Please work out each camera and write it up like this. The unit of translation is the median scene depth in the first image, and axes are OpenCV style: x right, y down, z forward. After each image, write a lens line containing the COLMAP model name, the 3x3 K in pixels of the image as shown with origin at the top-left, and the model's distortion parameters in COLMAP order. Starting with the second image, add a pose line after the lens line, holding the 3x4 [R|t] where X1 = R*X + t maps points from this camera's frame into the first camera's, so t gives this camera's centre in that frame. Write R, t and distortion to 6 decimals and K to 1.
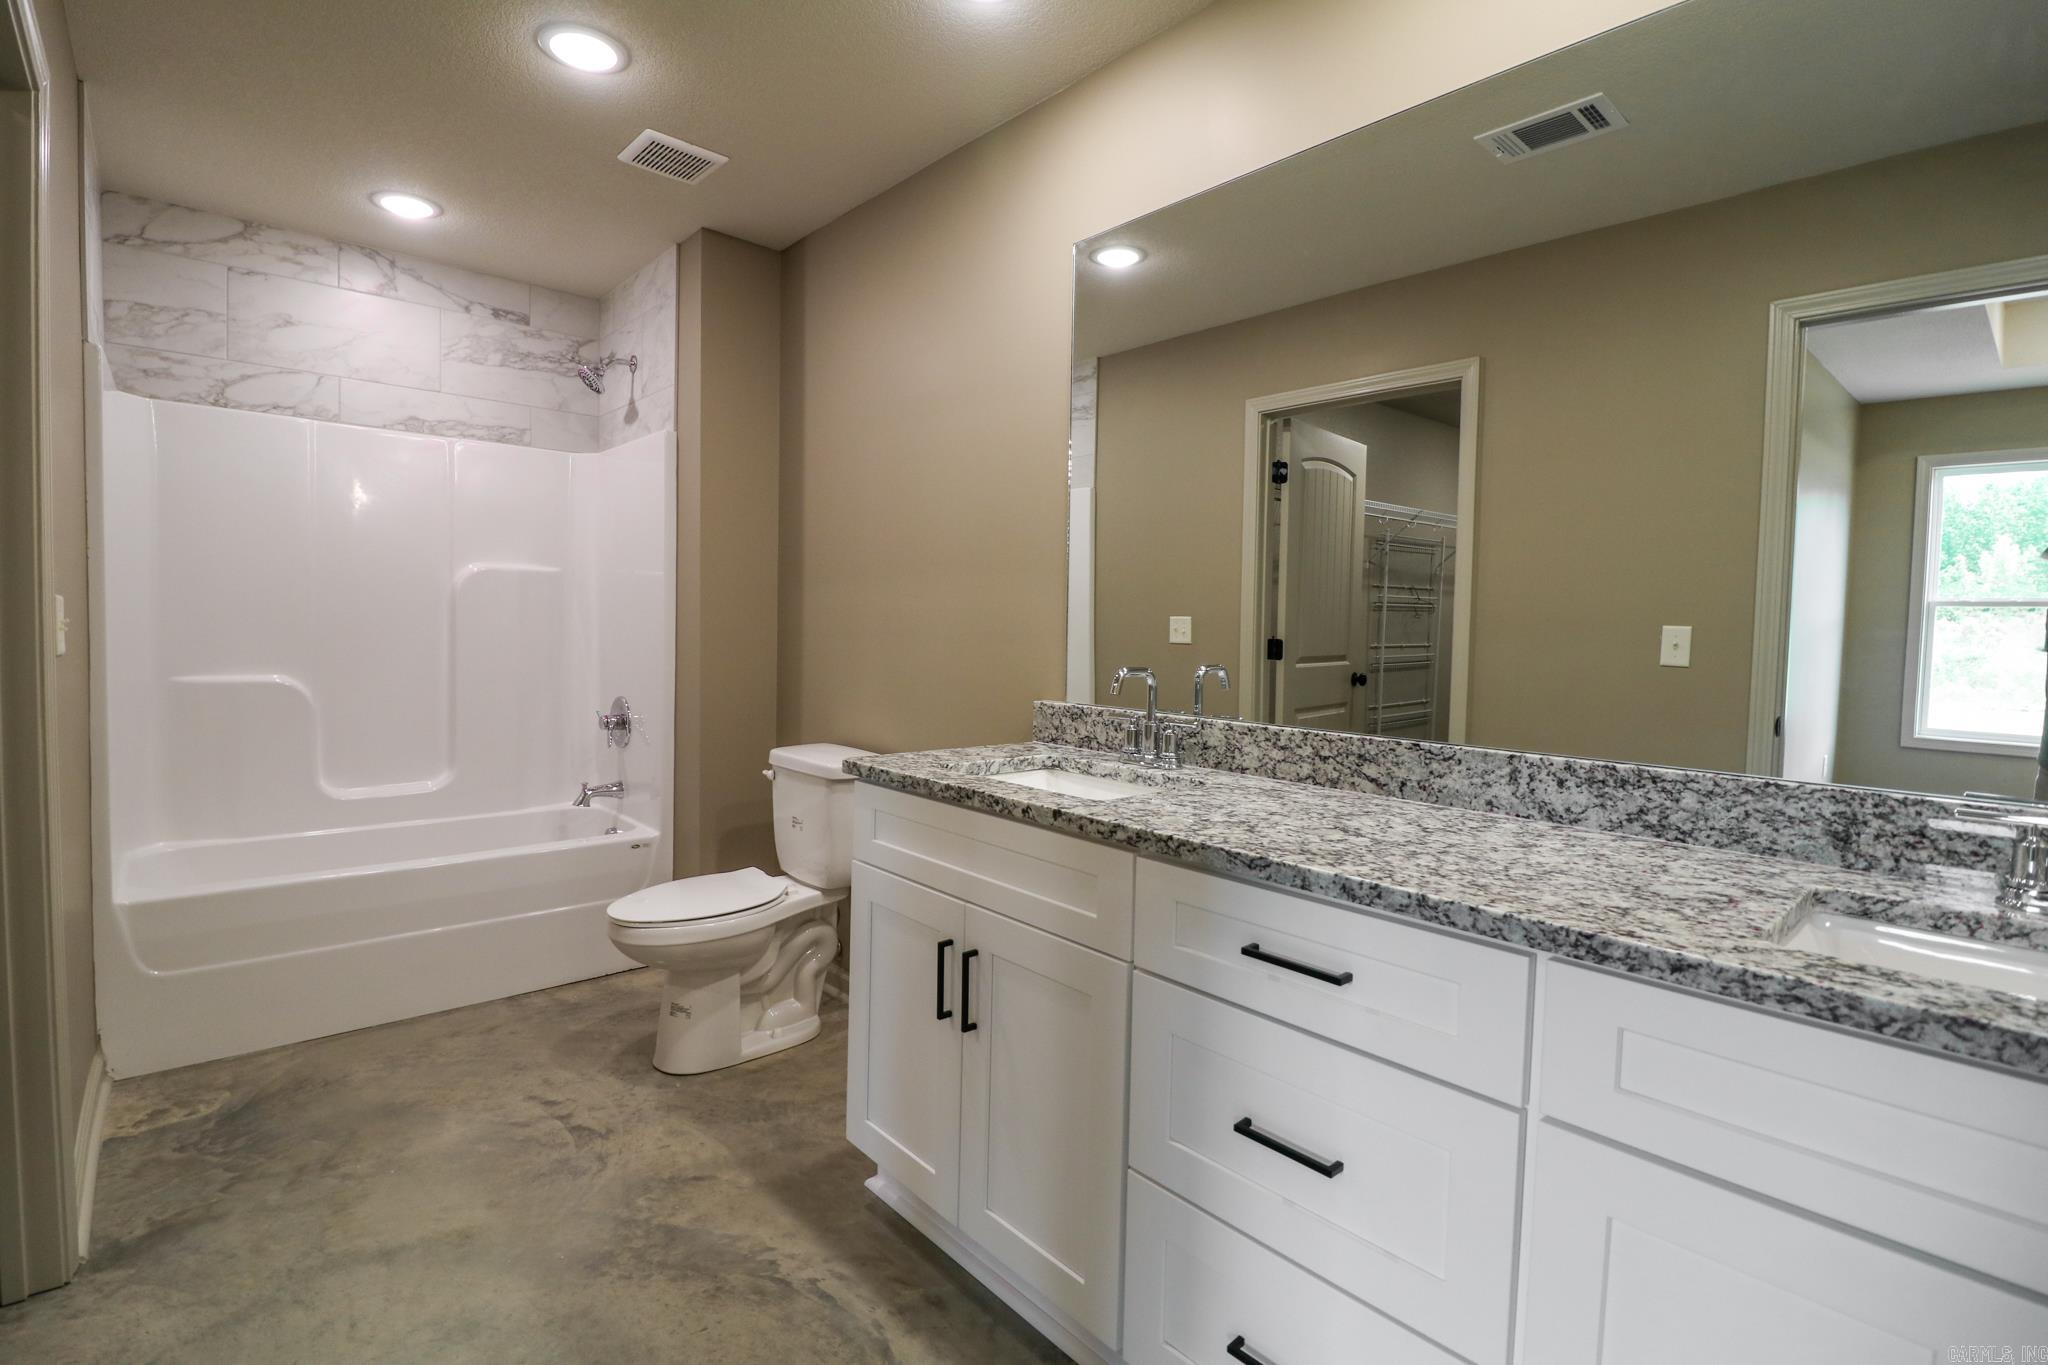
lens RADIAL K [[944.8, 0, 1010.4], [0, 944.8, 661.7], [0, 0, 1]] dist [0.000321, -0.012817]
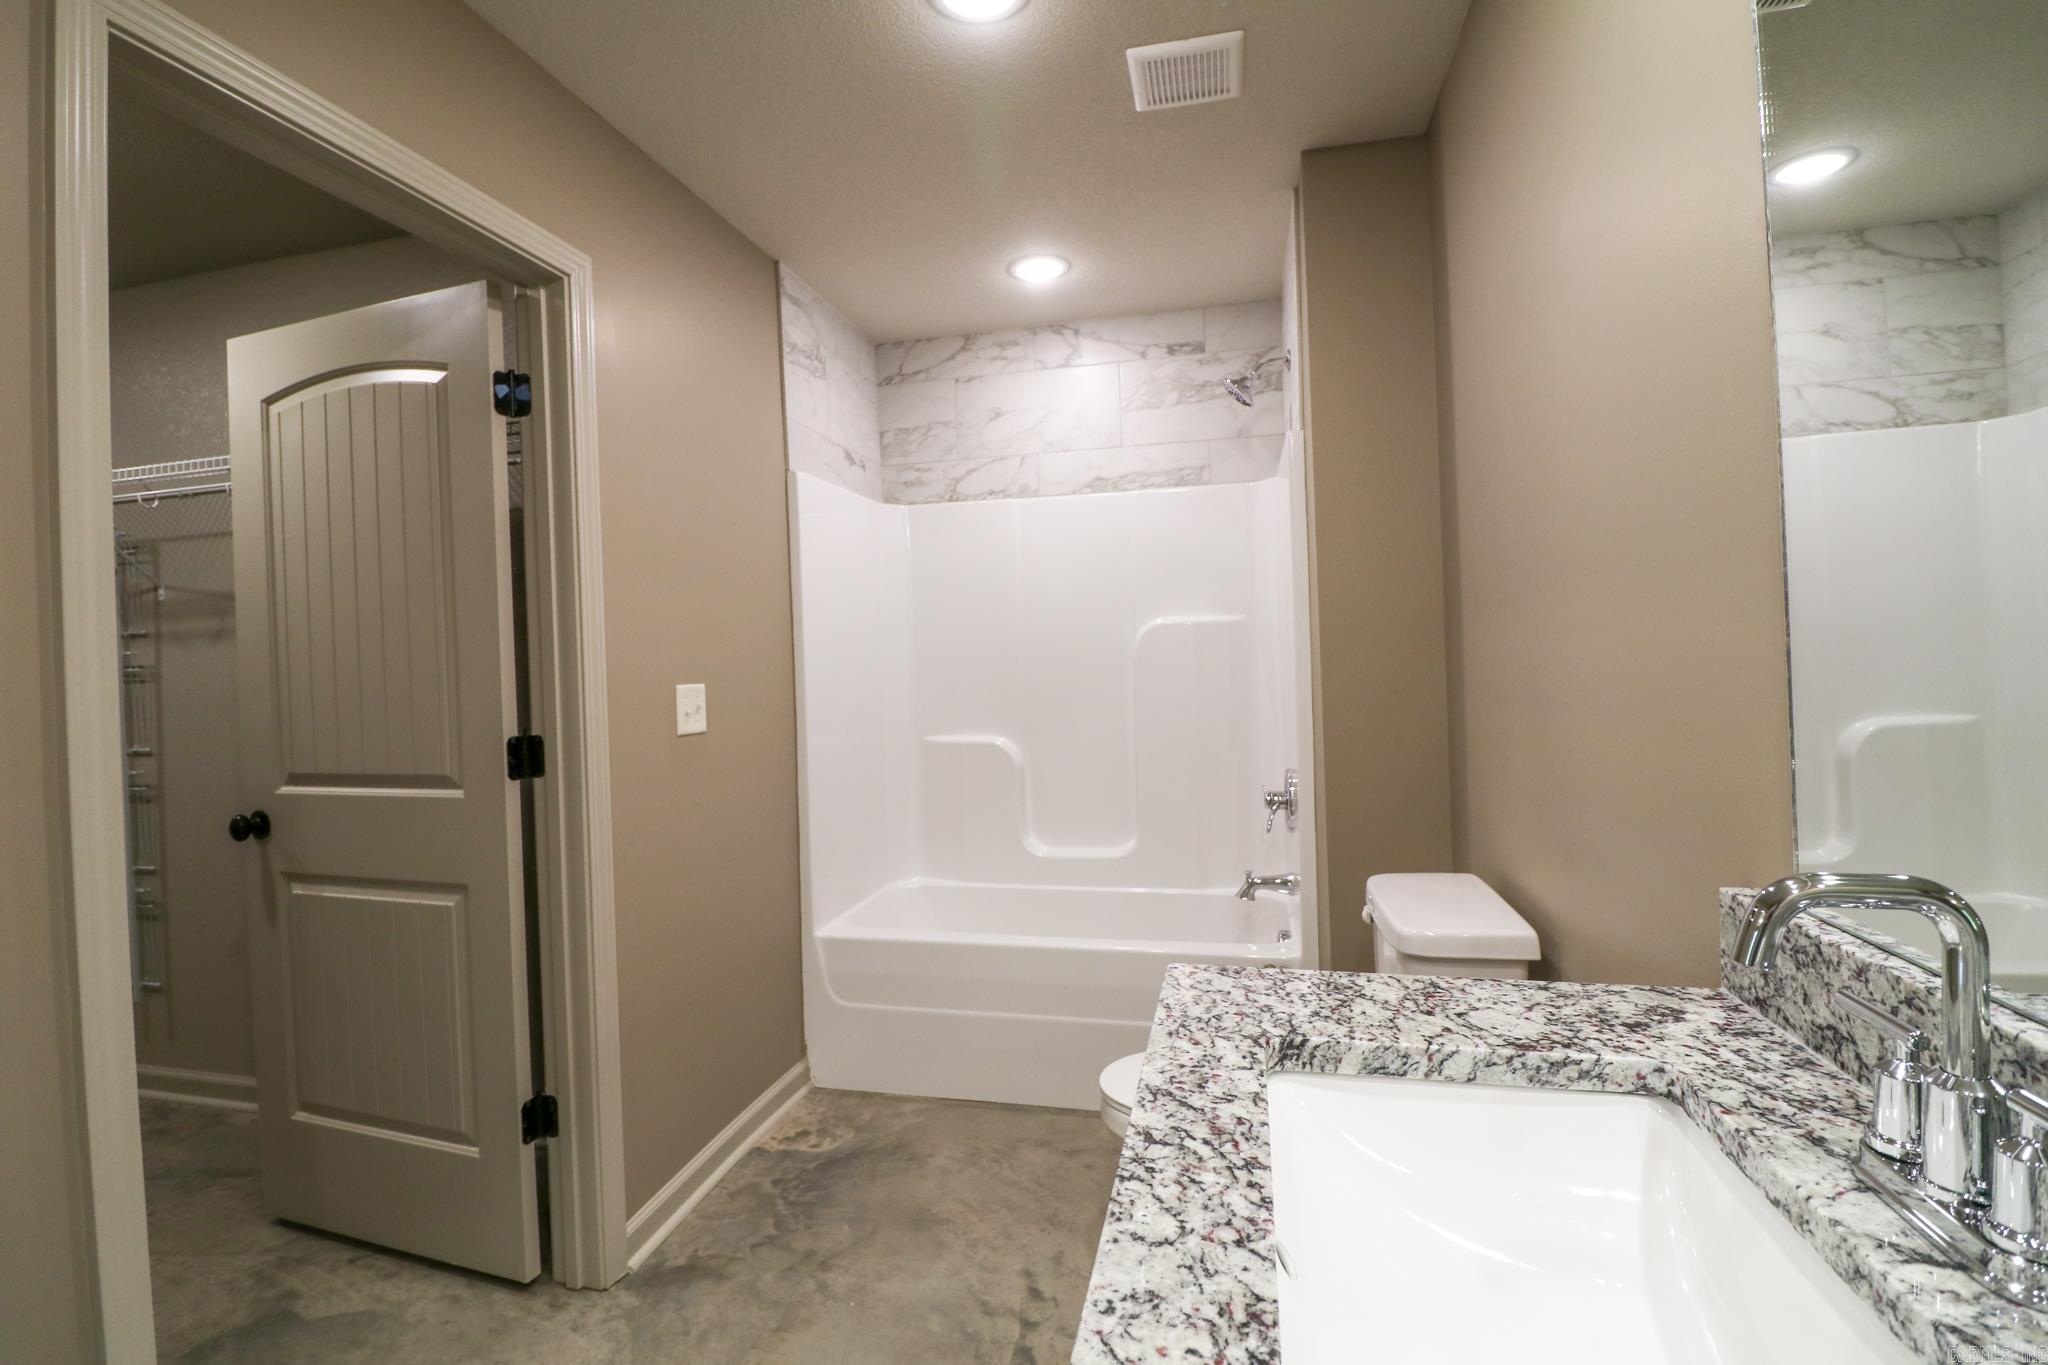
lens RADIAL K [[944.8, 0, 1010.4], [0, 944.8, 661.7], [0, 0, 1]] dist [0.000321, -0.012817]
pose [[0.575110, -0.036348, -0.817268, 0.136958], [0.009687, 0.999245, -0.037625, -0.031655], [0.818019, 0.013722, 0.575028, 0.393174]]
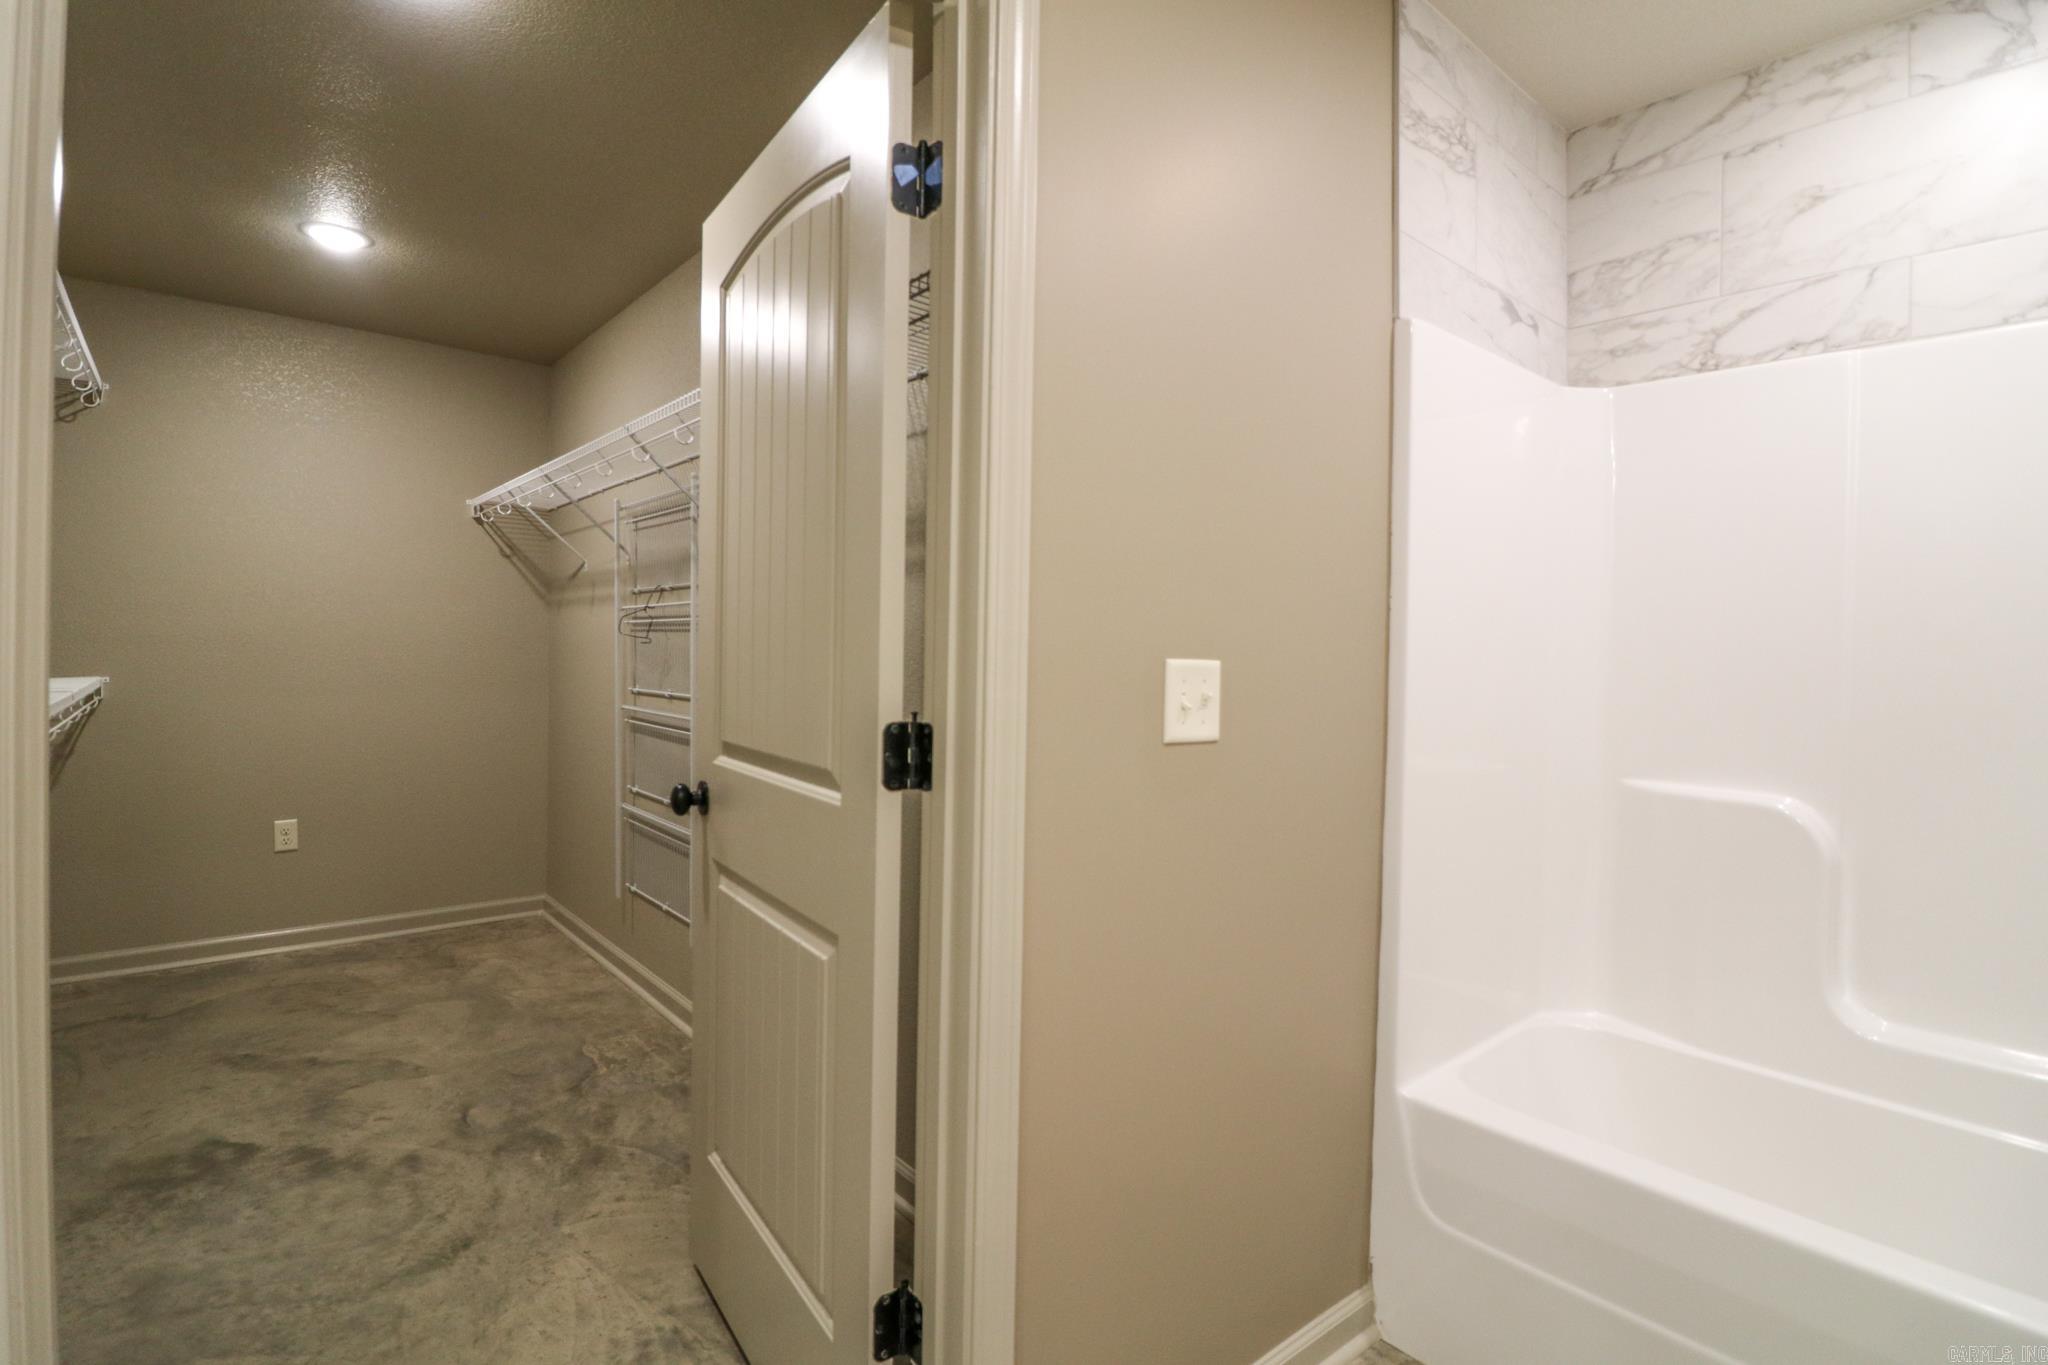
lens RADIAL K [[974.5, 0, 1012.1], [0, 974.5, 661.1], [0, 0, 1]] dist [-0.003172, -0.011181]
pose [[-0.019195, -0.012355, -0.999739, -0.162146], [-0.062422, 0.997988, -0.011135, -0.033119], [0.997865, 0.062192, -0.019927, 0.542239]]
